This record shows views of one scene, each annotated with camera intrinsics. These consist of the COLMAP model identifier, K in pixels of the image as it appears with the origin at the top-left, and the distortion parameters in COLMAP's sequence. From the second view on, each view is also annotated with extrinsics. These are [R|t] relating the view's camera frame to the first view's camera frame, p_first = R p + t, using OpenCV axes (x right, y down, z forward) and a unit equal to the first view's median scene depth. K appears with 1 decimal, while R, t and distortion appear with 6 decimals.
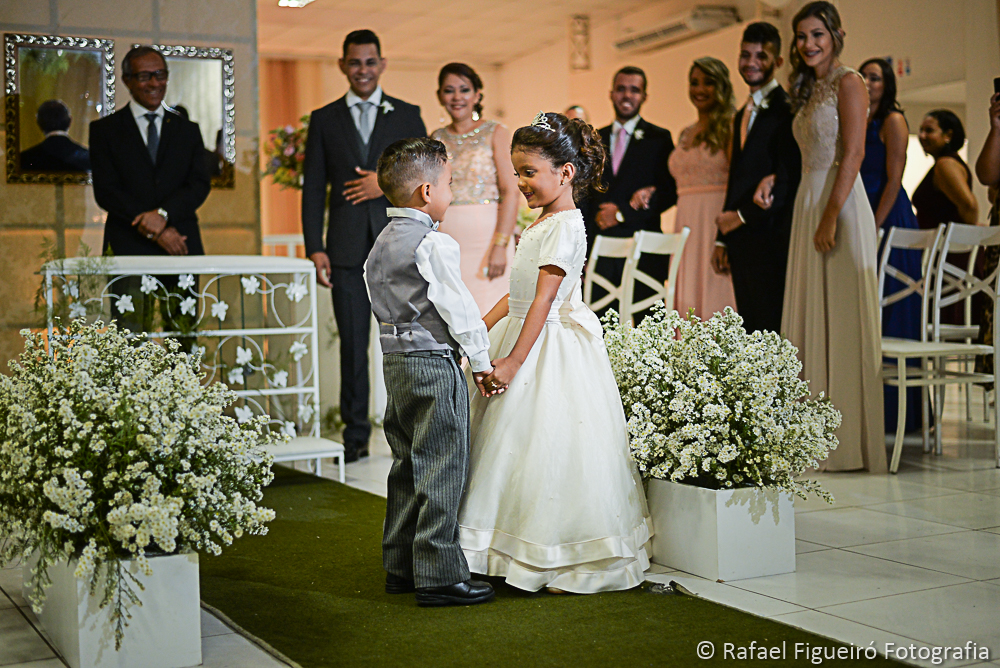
lens RADIAL K [[1433.0, 0, 498.3], [0, 1433.0, 332.9], [0, 0, 1]] dist [-0.030005, 0.000000]
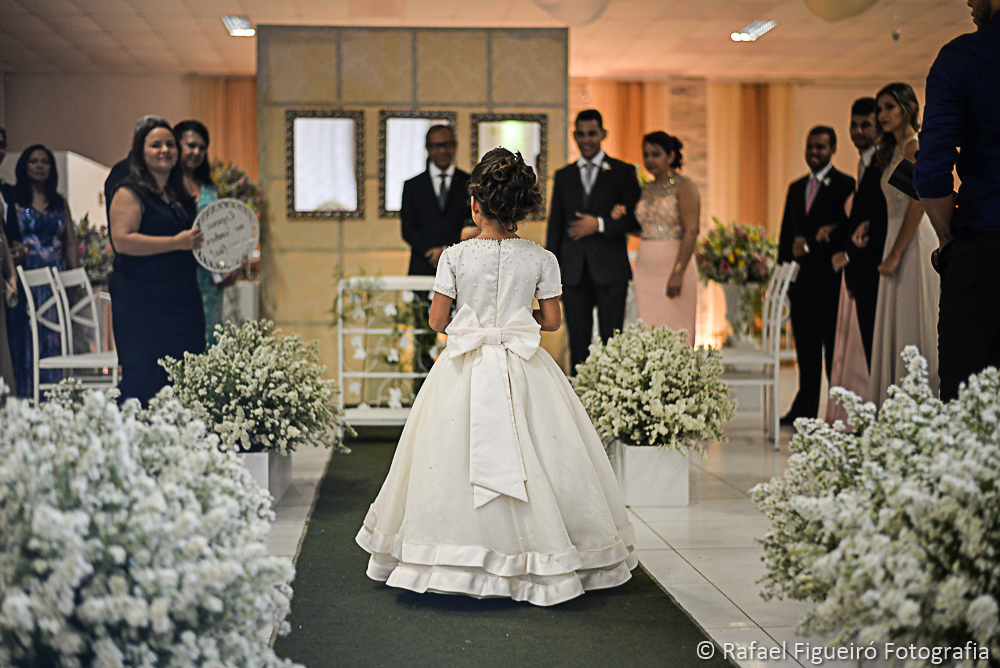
lens RADIAL K [[1433.0, 0, 501.5], [0, 1433.0, 334.2], [0, 0, 1]] dist [-0.030005, 0.000000]
pose [[0.915748, 0.033120, -0.400385, 0.375045], [-0.031975, 0.999443, 0.009542, -0.011177], [0.400478, 0.004064, 0.916297, -0.263751]]
